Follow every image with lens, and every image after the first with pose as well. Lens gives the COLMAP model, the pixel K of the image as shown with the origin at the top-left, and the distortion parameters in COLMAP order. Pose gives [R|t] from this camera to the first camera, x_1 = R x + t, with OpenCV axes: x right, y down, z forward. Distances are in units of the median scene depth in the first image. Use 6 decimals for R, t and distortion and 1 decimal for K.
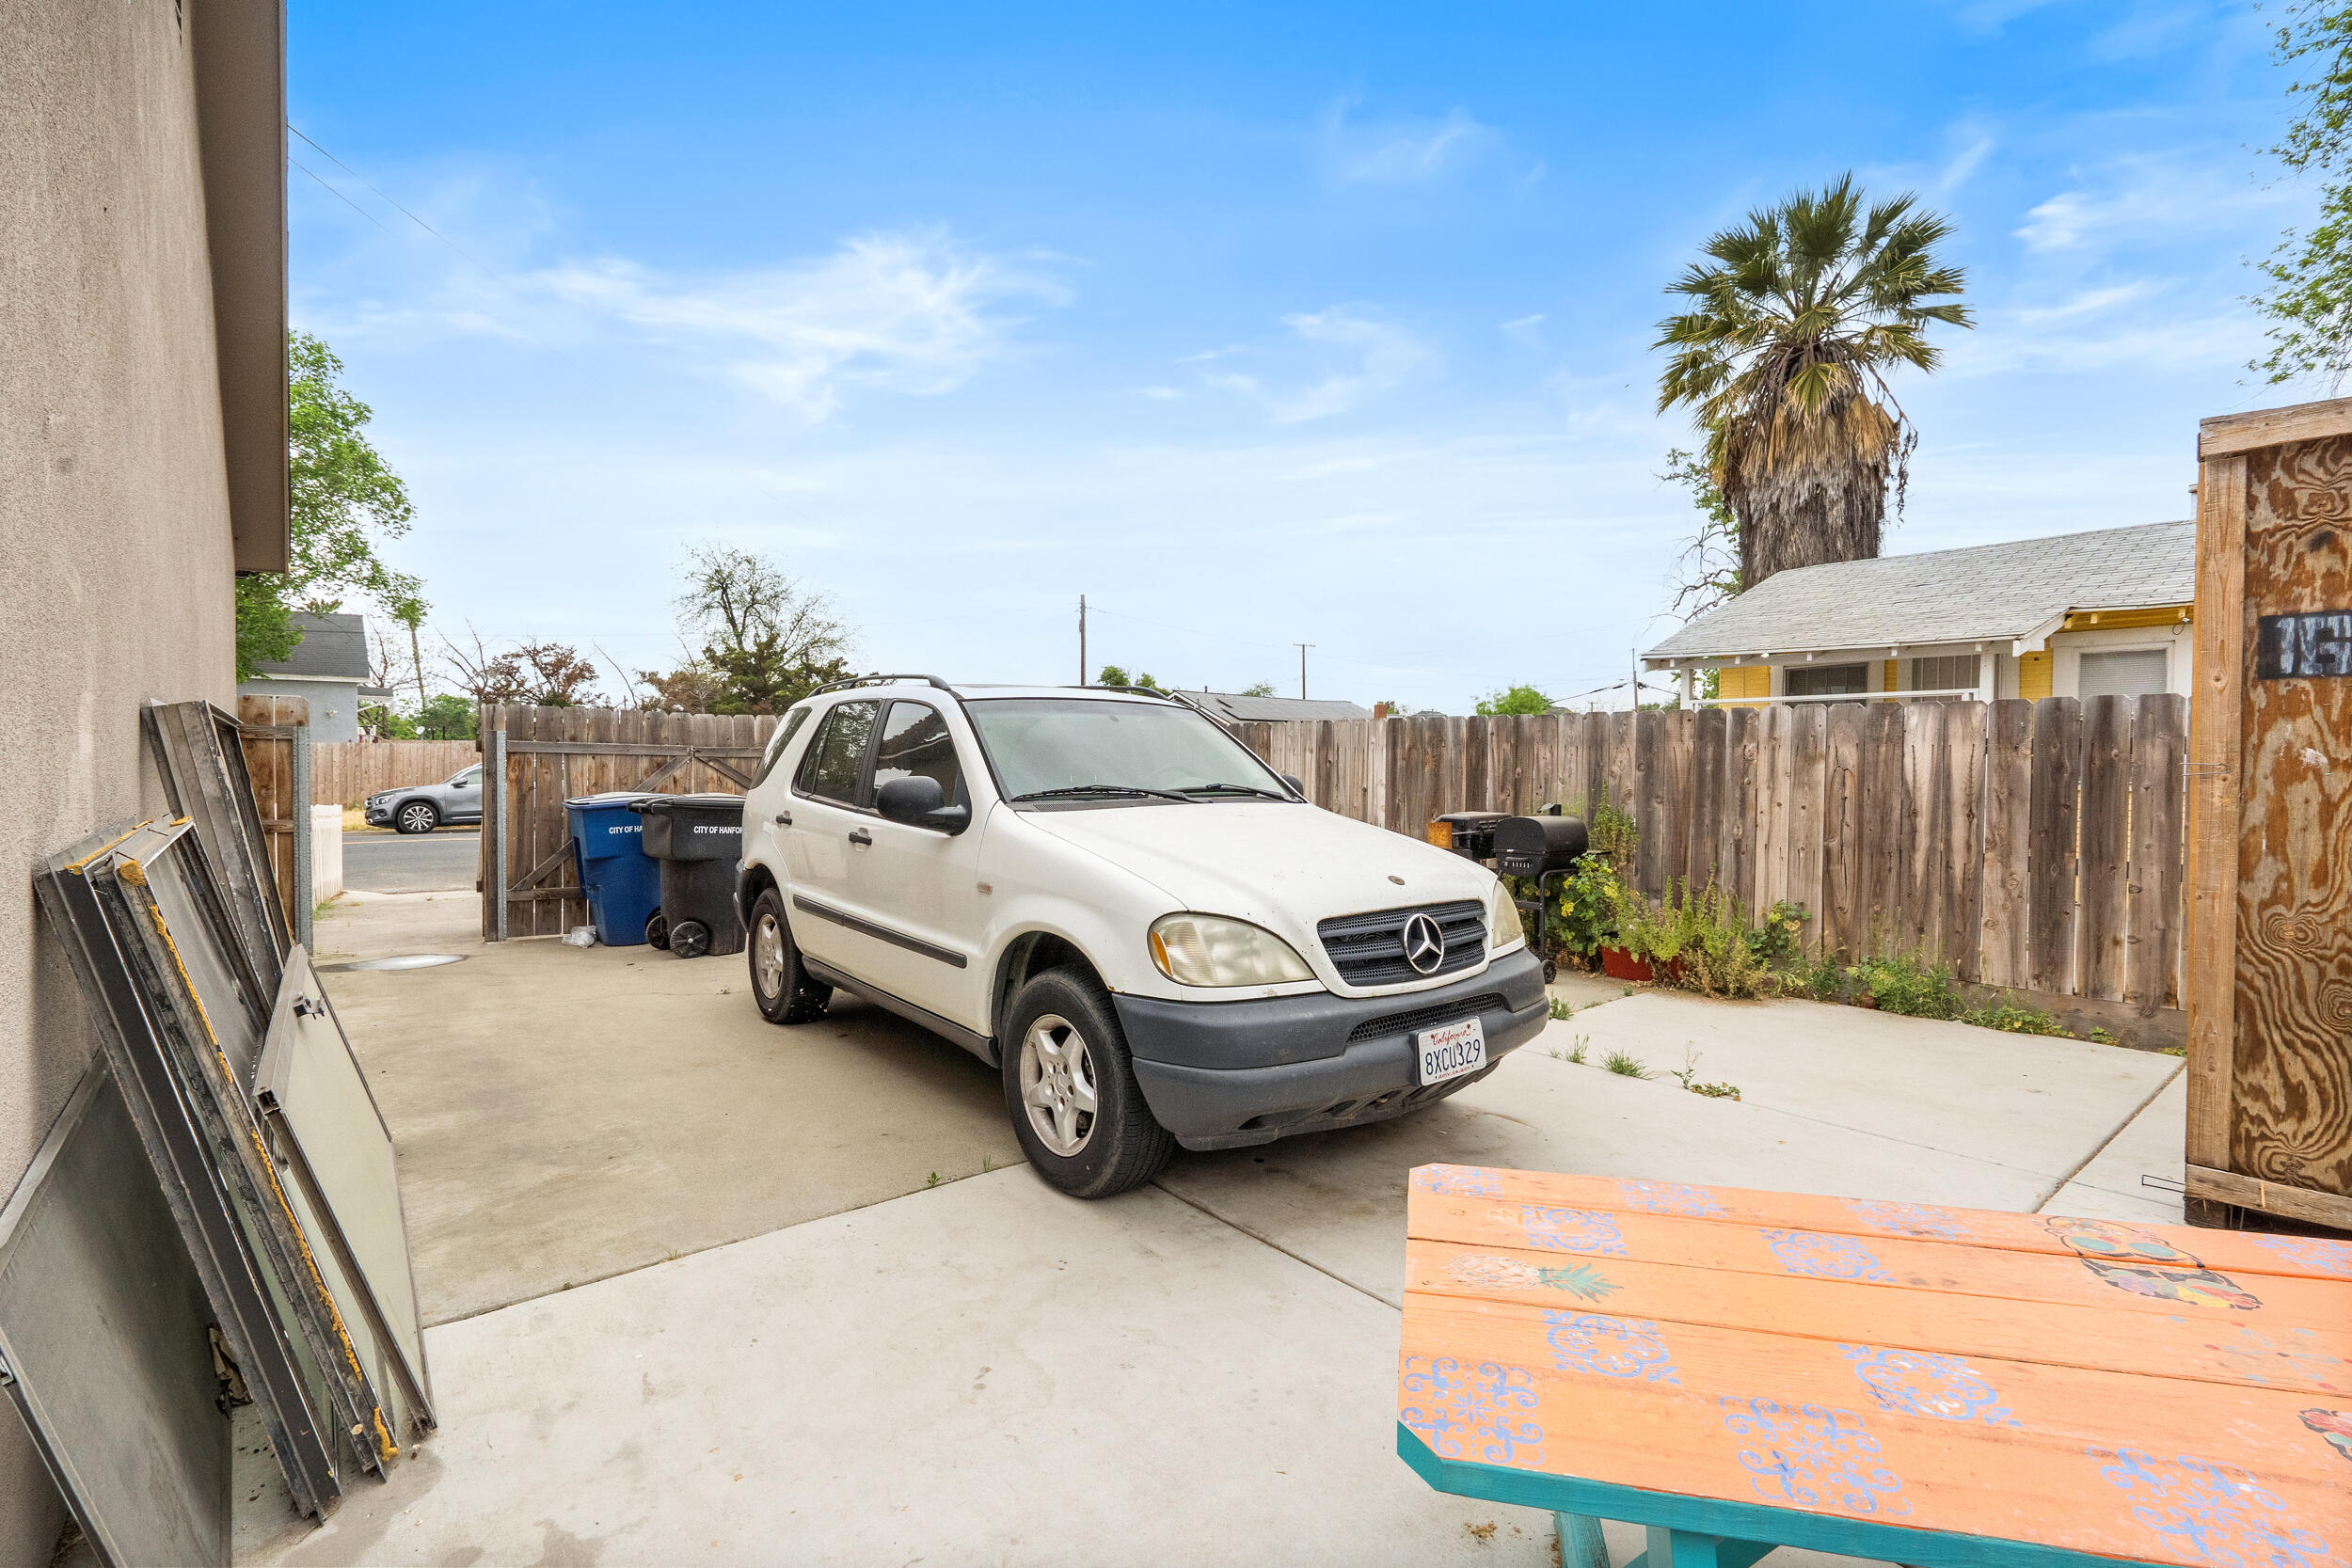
lens RADIAL K [[1073.3, 0, 1117.8], [0, 1073.3, 774.8], [0, 0, 1]] dist [-0.000992, 0.000318]
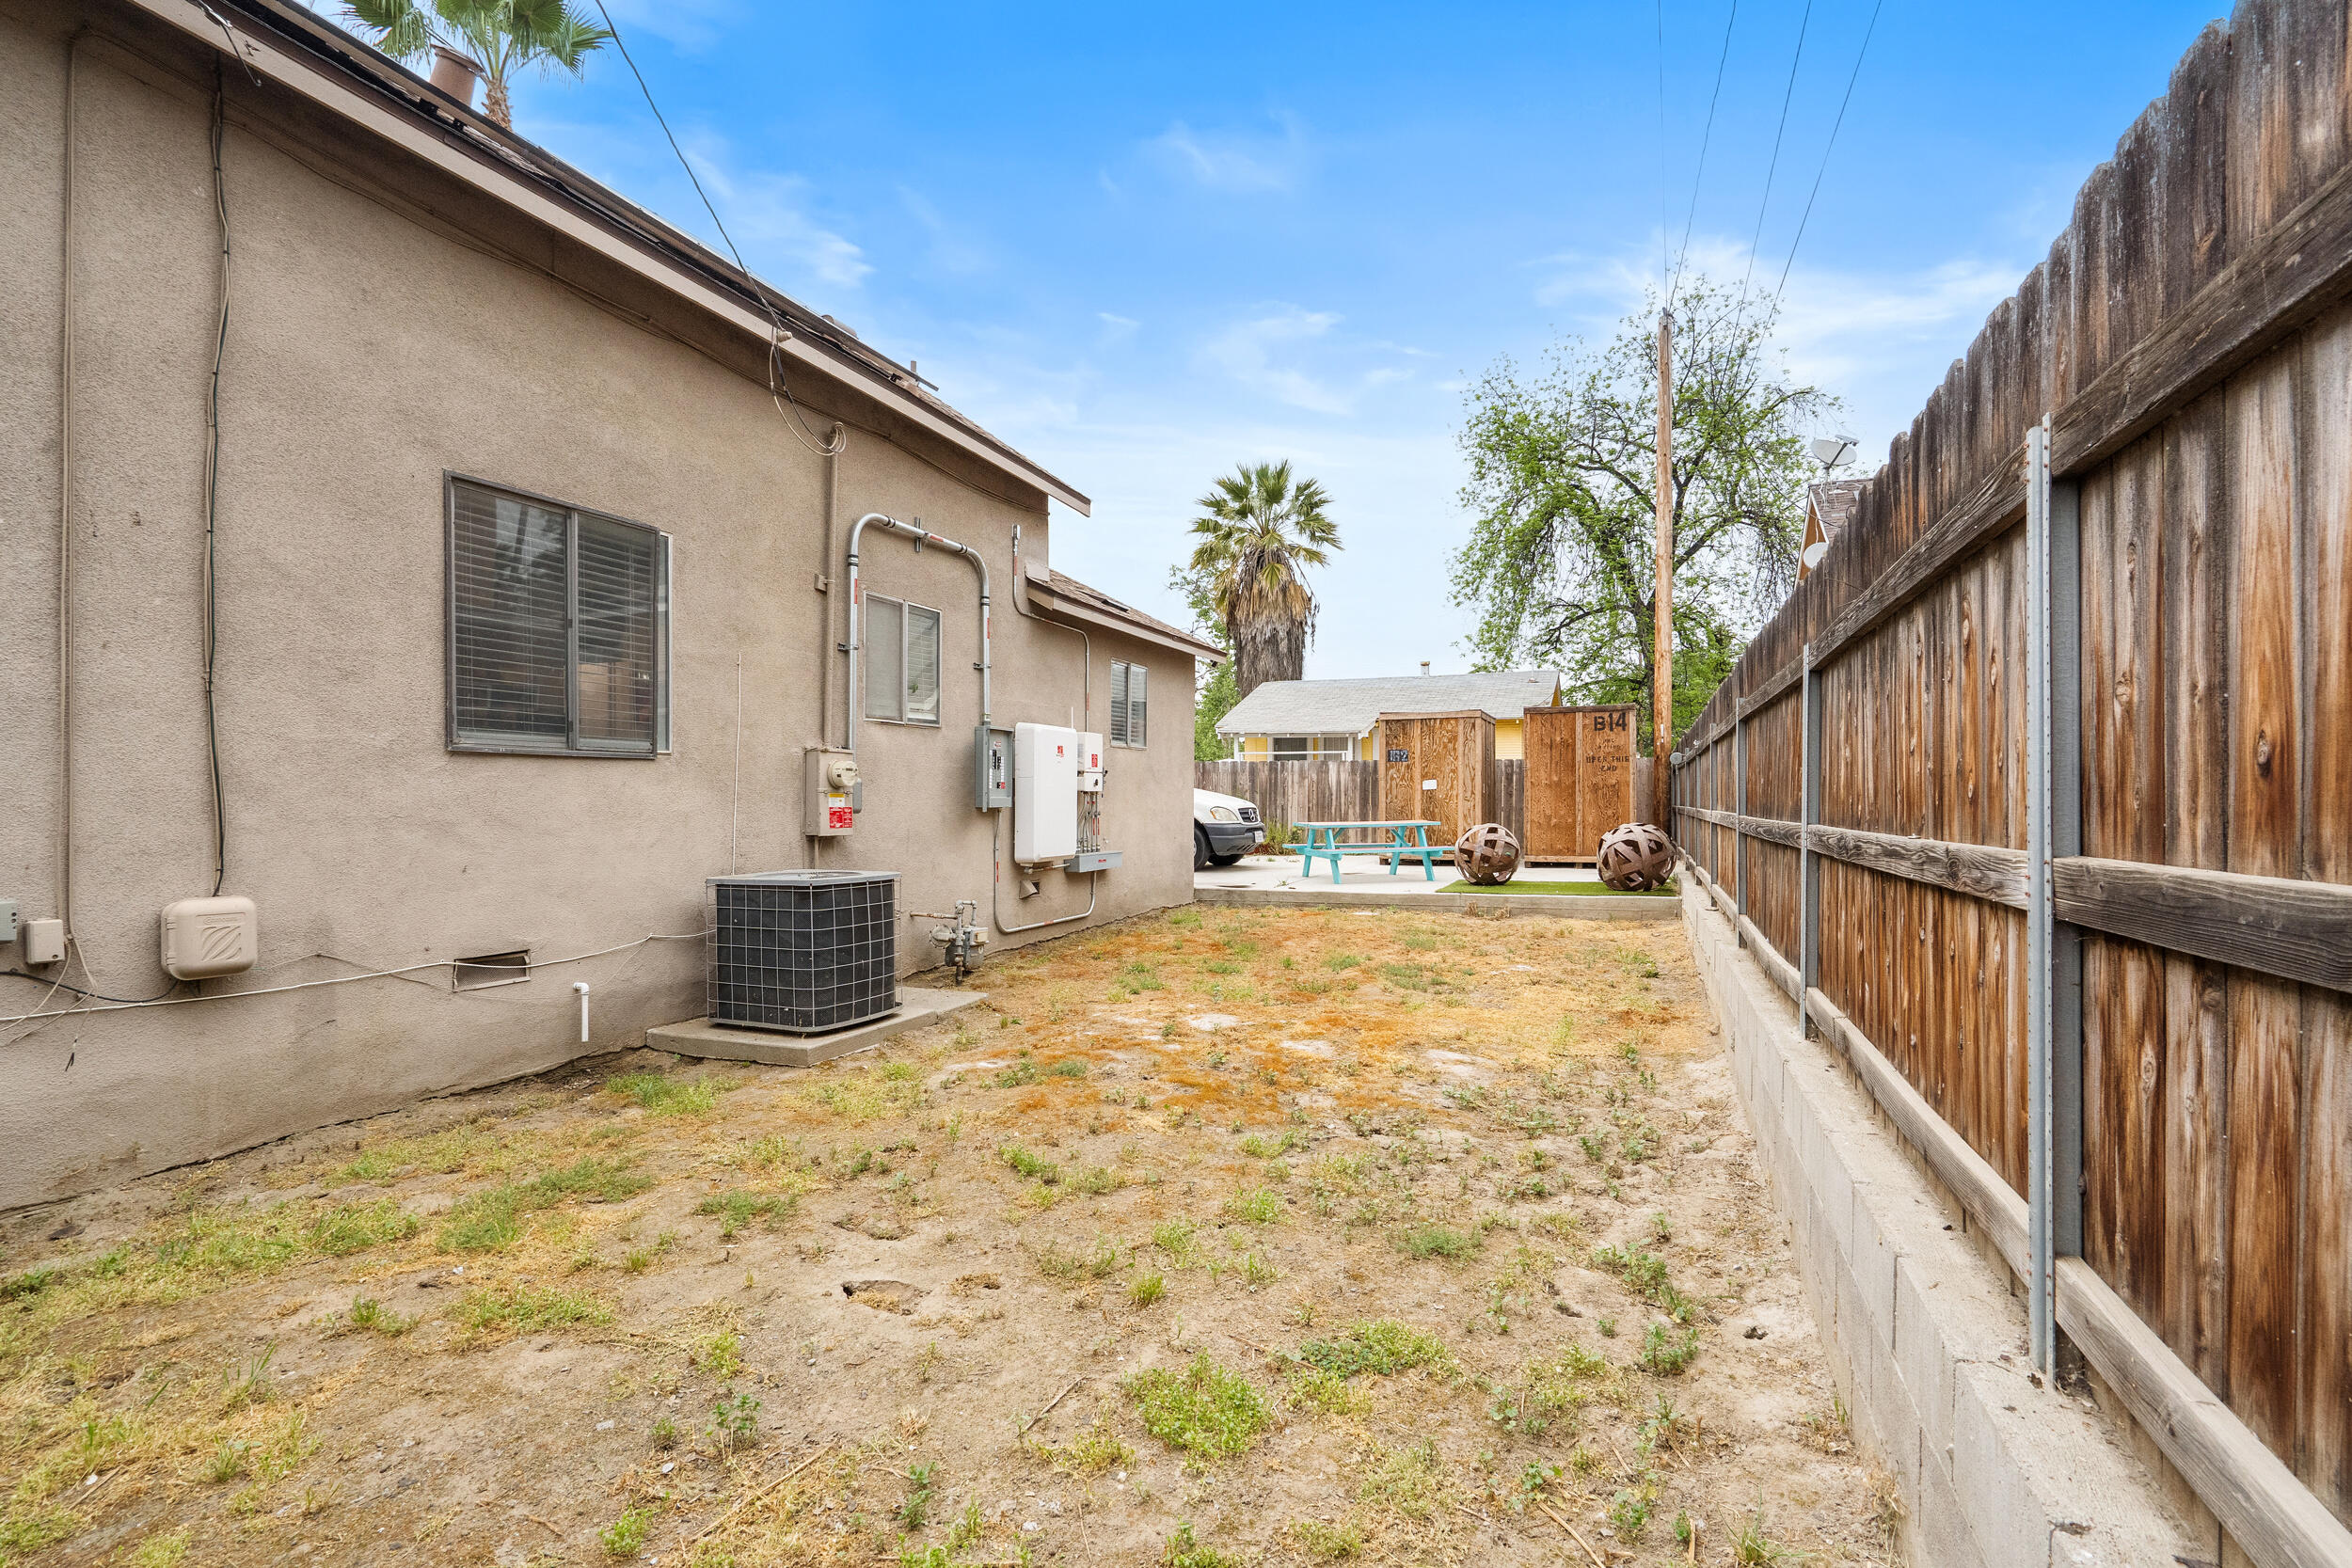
lens RADIAL K [[1073.3, 0, 1178.8], [0, 1073.3, 785.6], [0, 0, 1]] dist [-0.000992, 0.000318]
pose [[0.870812, -0.007212, 0.491563, -0.362331], [0.018526, 0.999664, -0.018152, 0.016998], [-0.491267, 0.024914, 0.870653, -0.463417]]
